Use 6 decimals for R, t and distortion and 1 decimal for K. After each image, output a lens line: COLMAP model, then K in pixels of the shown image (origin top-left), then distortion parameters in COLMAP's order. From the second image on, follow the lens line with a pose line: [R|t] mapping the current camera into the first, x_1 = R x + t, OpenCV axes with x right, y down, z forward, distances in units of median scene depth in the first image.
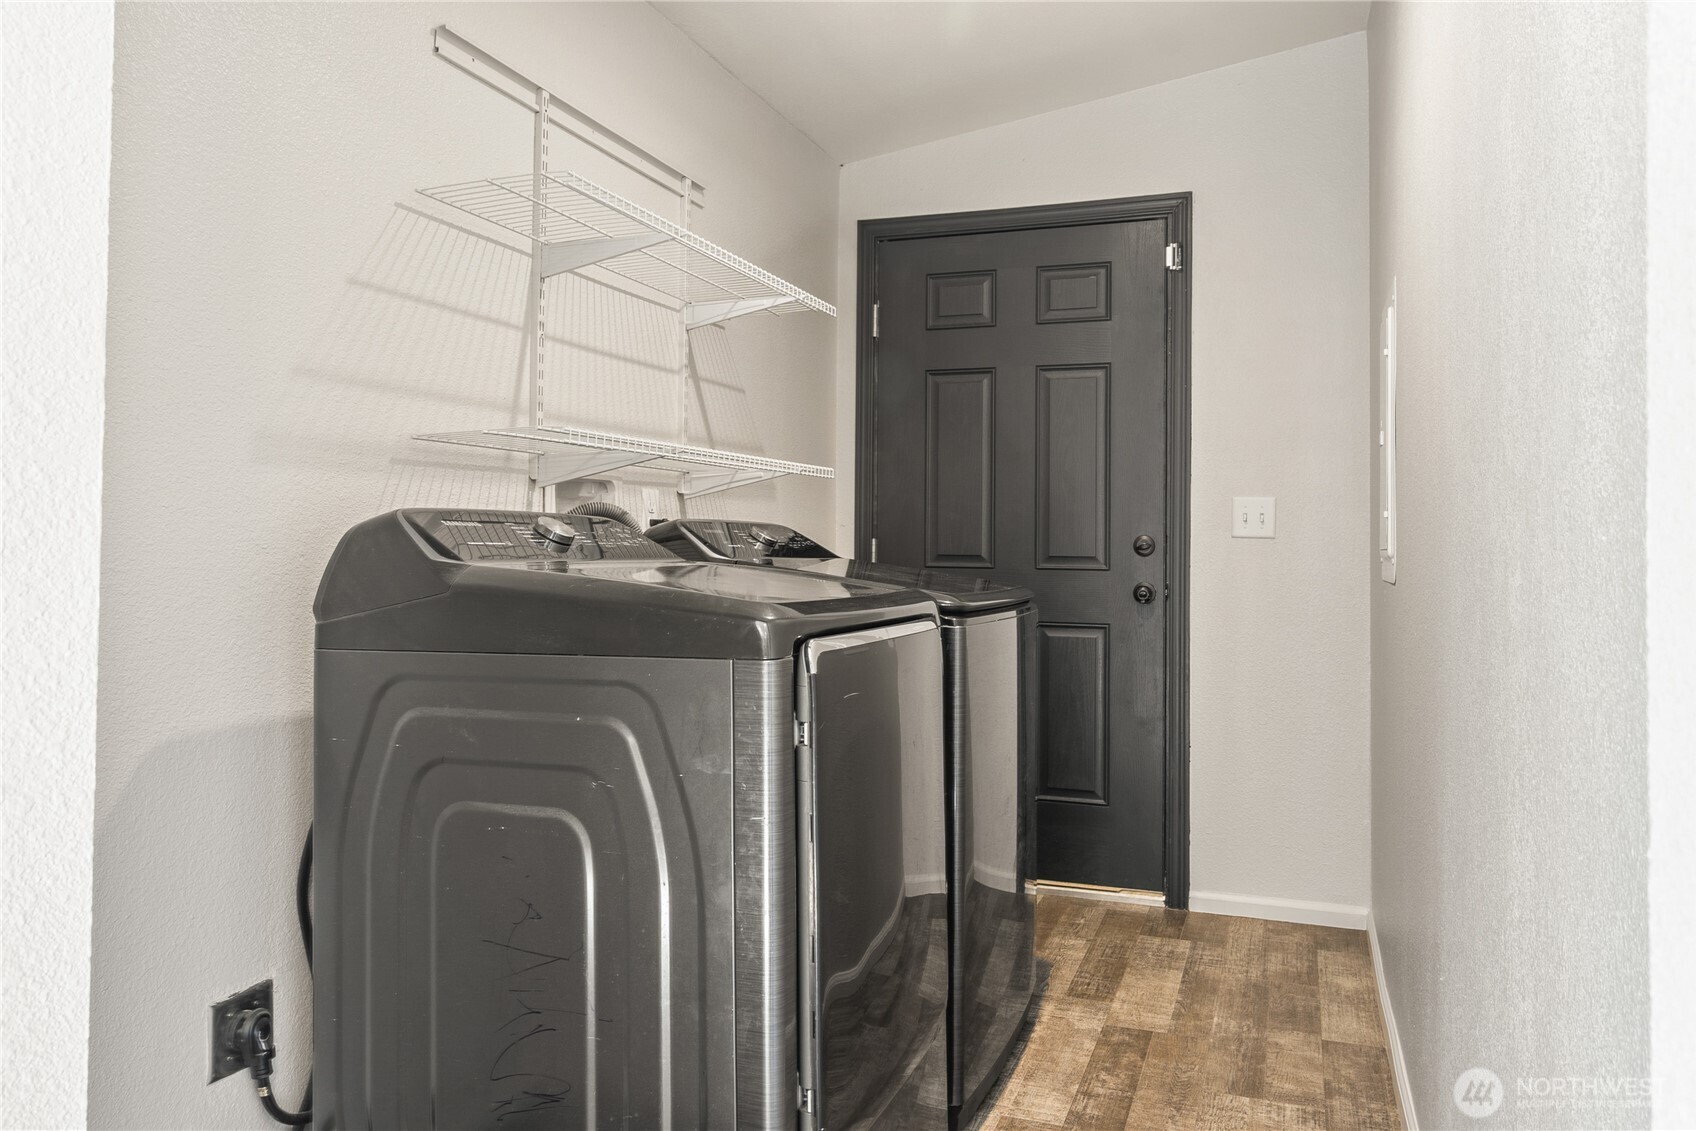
lens RADIAL K [[1217.2, 0, 891.7], [0, 1217.2, 525.8], [0, 0, 1]] dist [0.007233, 0.012795]
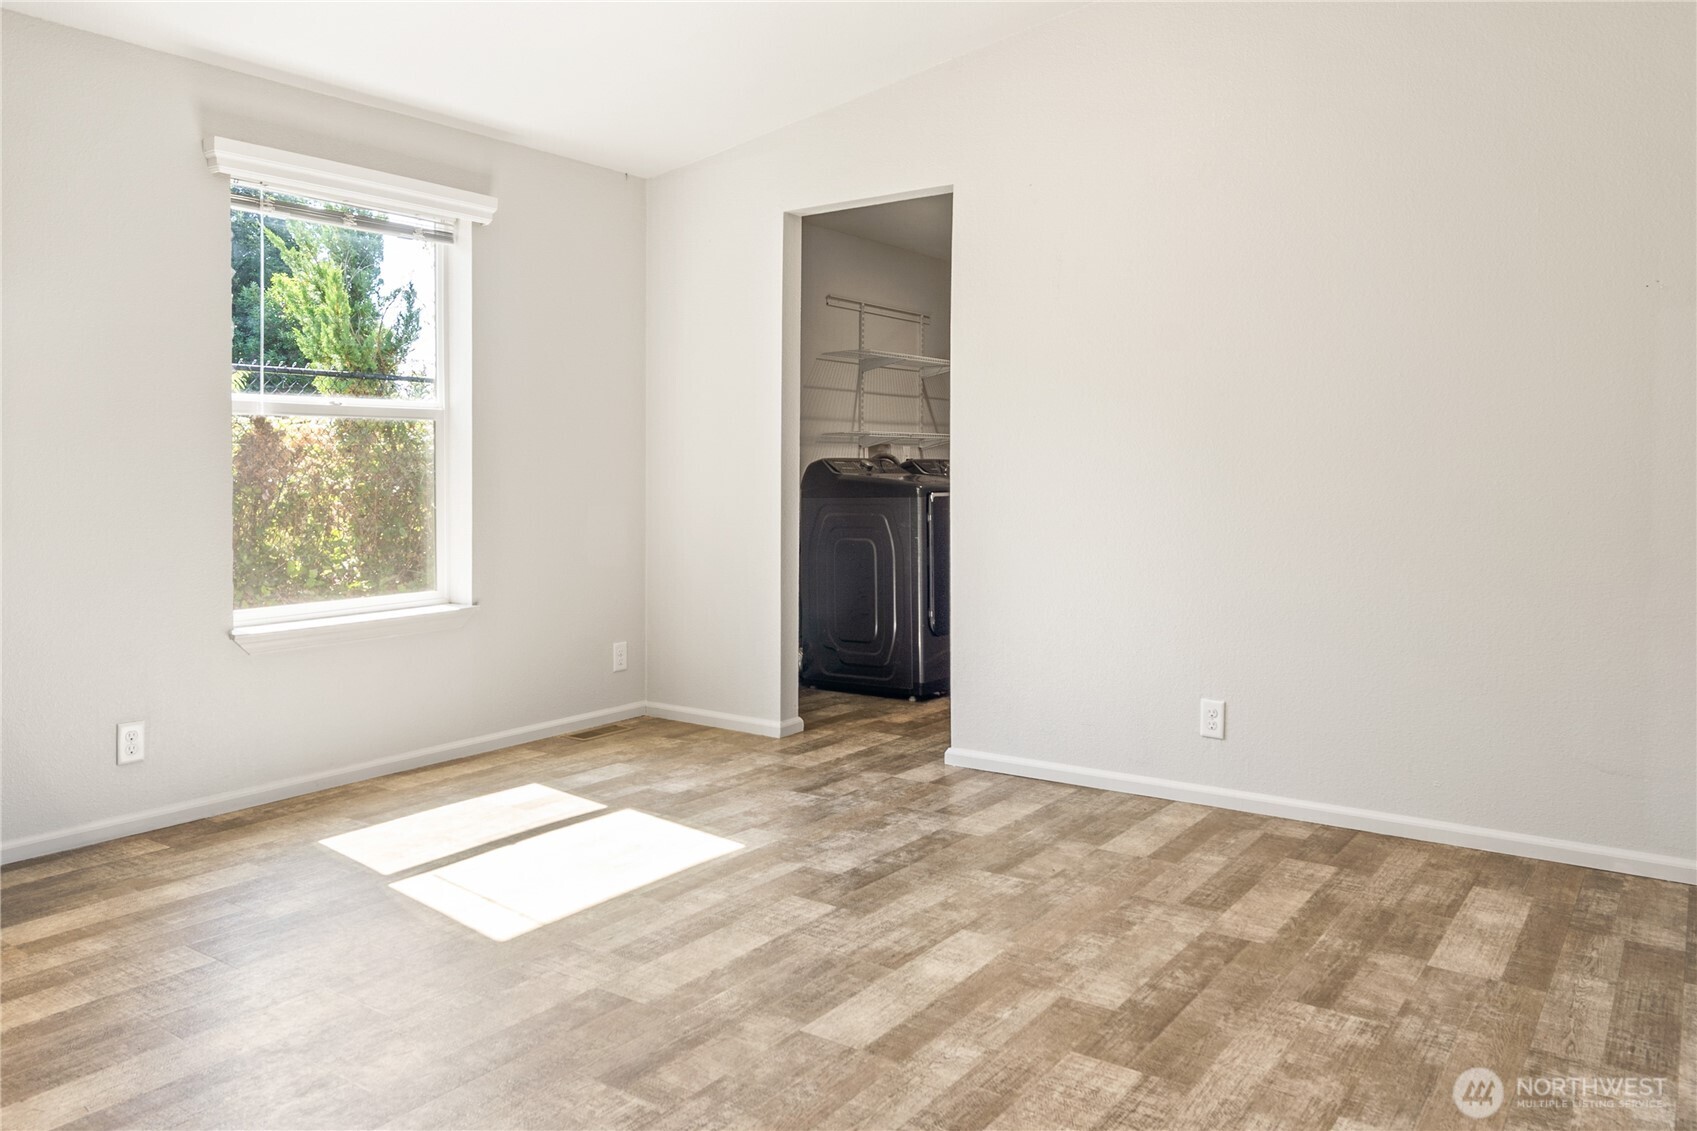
lens RADIAL K [[1217.2, 0, 844.6], [0, 1217.2, 478.9], [0, 0, 1]] dist [0.007233, 0.012795]
pose [[0.954818, -0.005697, -0.297137, 0.434107], [0.010878, 0.999816, 0.015784, -0.006088], [0.296992, -0.018303, 0.954704, -1.454420]]
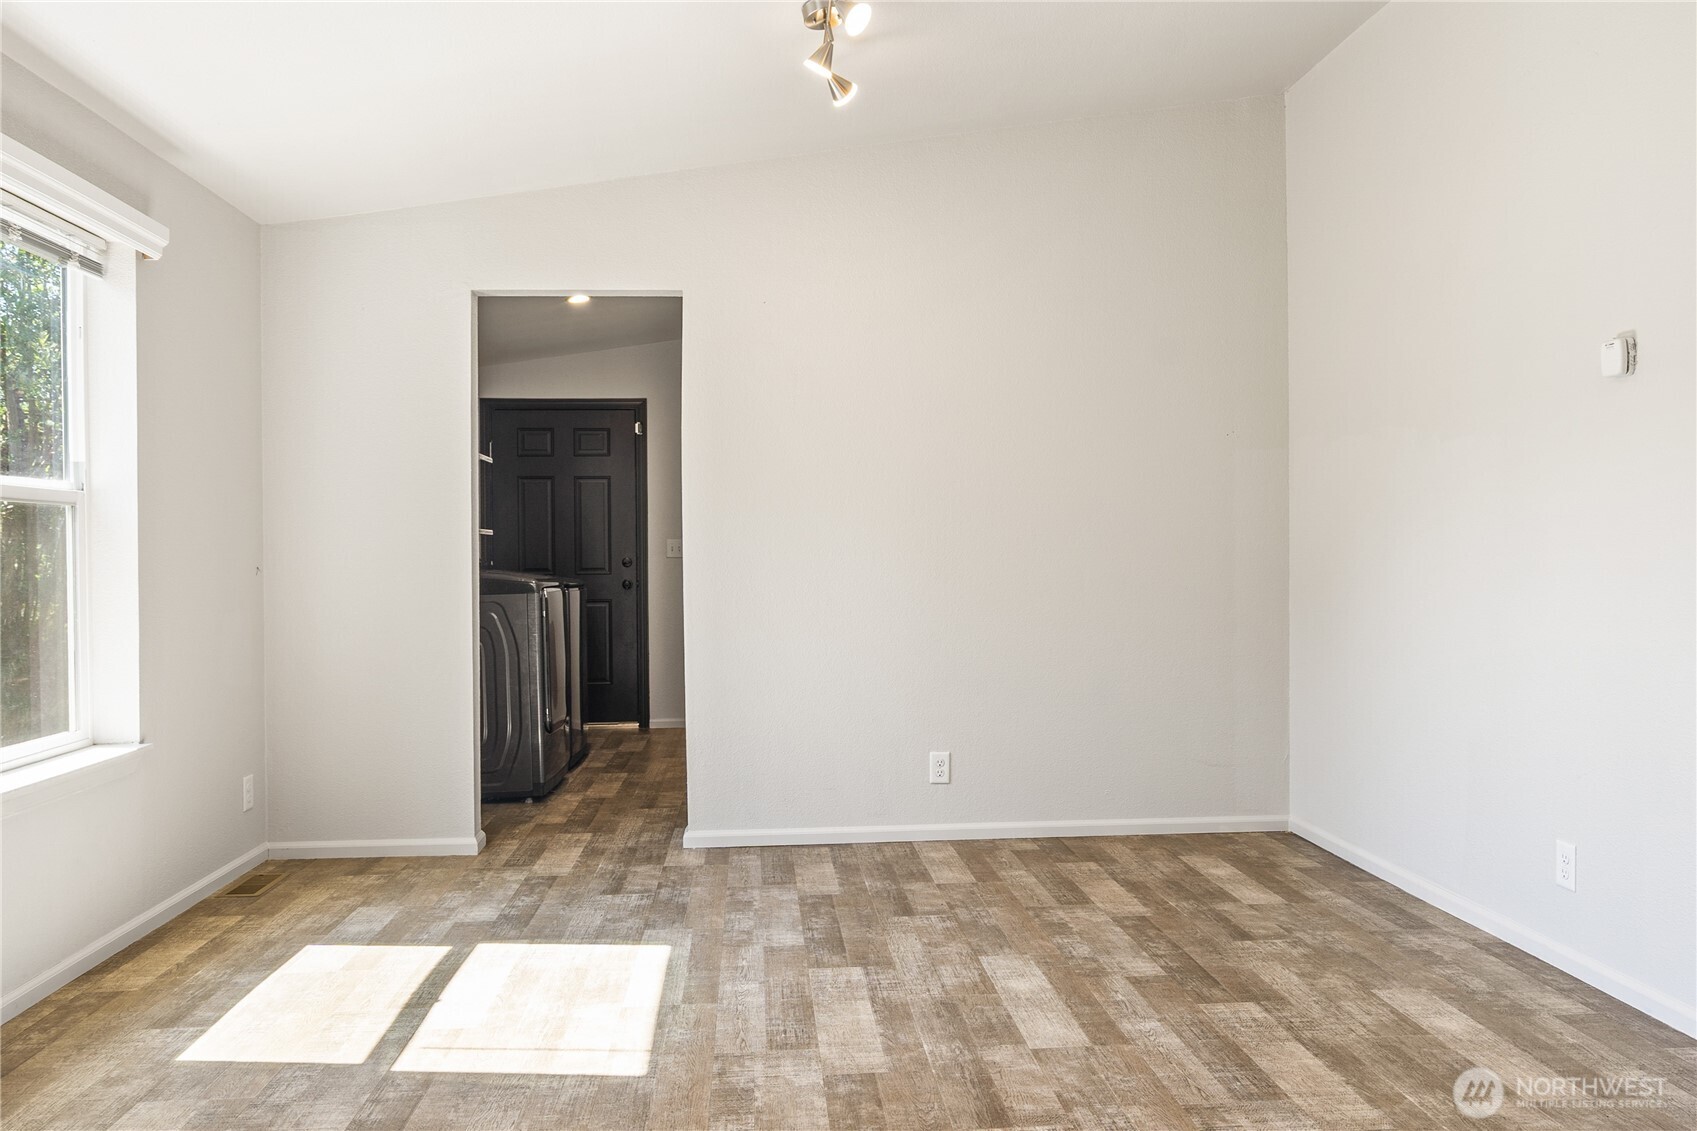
lens RADIAL K [[1217.2, 0, 841.6], [0, 1217.2, 556.9], [0, 0, 1]] dist [0.007233, 0.012795]
pose [[0.923505, -0.015045, 0.383291, -0.355567], [0.011289, 0.999864, 0.012046, -0.019285], [-0.383420, -0.006798, 0.923549, -1.506514]]
